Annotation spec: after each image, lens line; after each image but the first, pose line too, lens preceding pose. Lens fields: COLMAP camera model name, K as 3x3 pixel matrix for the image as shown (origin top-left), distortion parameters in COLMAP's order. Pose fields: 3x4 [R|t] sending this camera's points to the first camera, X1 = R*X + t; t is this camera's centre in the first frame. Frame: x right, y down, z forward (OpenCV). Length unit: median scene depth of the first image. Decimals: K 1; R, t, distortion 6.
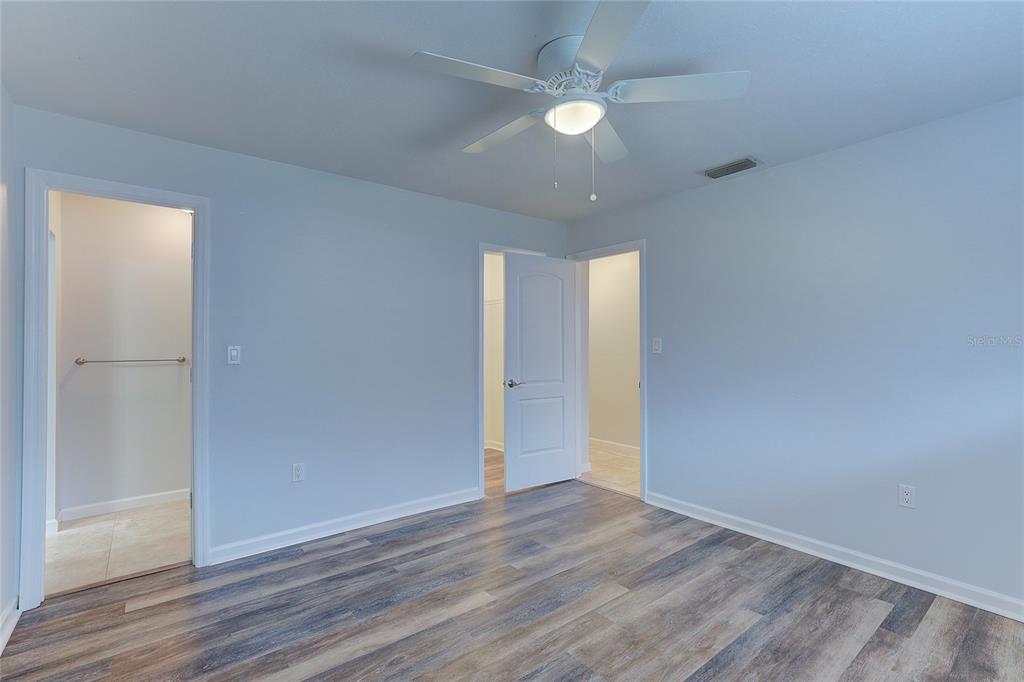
lens RADIAL K [[465.8, 0, 511.8], [0, 465.8, 343.1], [0, 0, 1]] dist [-0.022682, 0.011436]
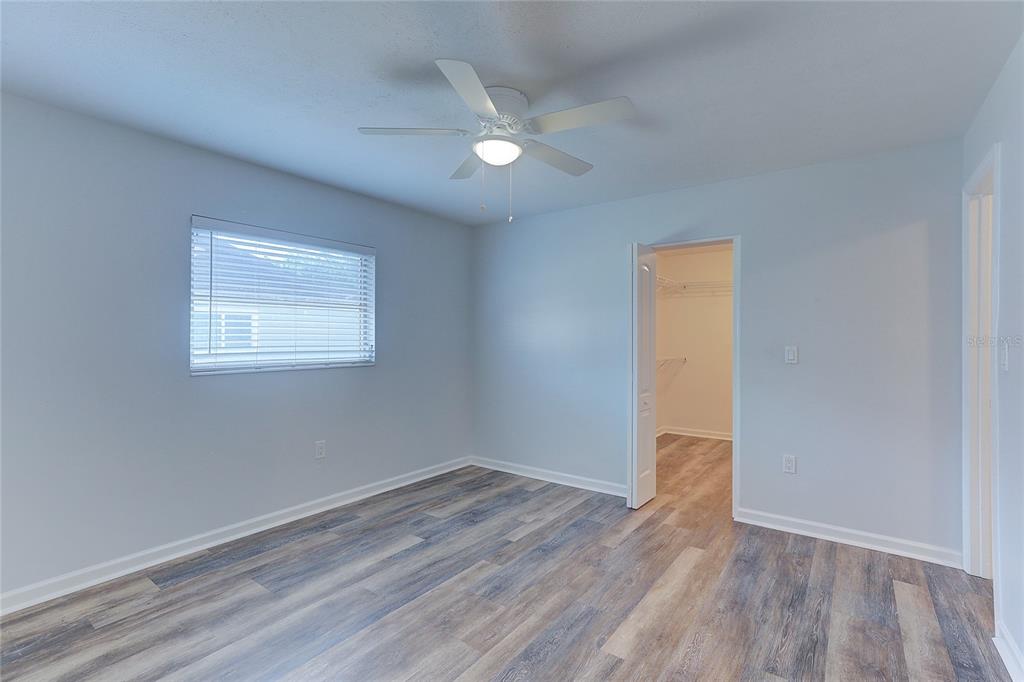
lens RADIAL K [[465.8, 0, 512.4], [0, 465.8, 340.6], [0, 0, 1]] dist [-0.022682, 0.011436]
pose [[-0.966656, -0.002680, -0.256065, 0.362641], [-0.000479, 0.999962, -0.008658, 0.011528], [0.256079, -0.008247, -0.966621, 1.936086]]
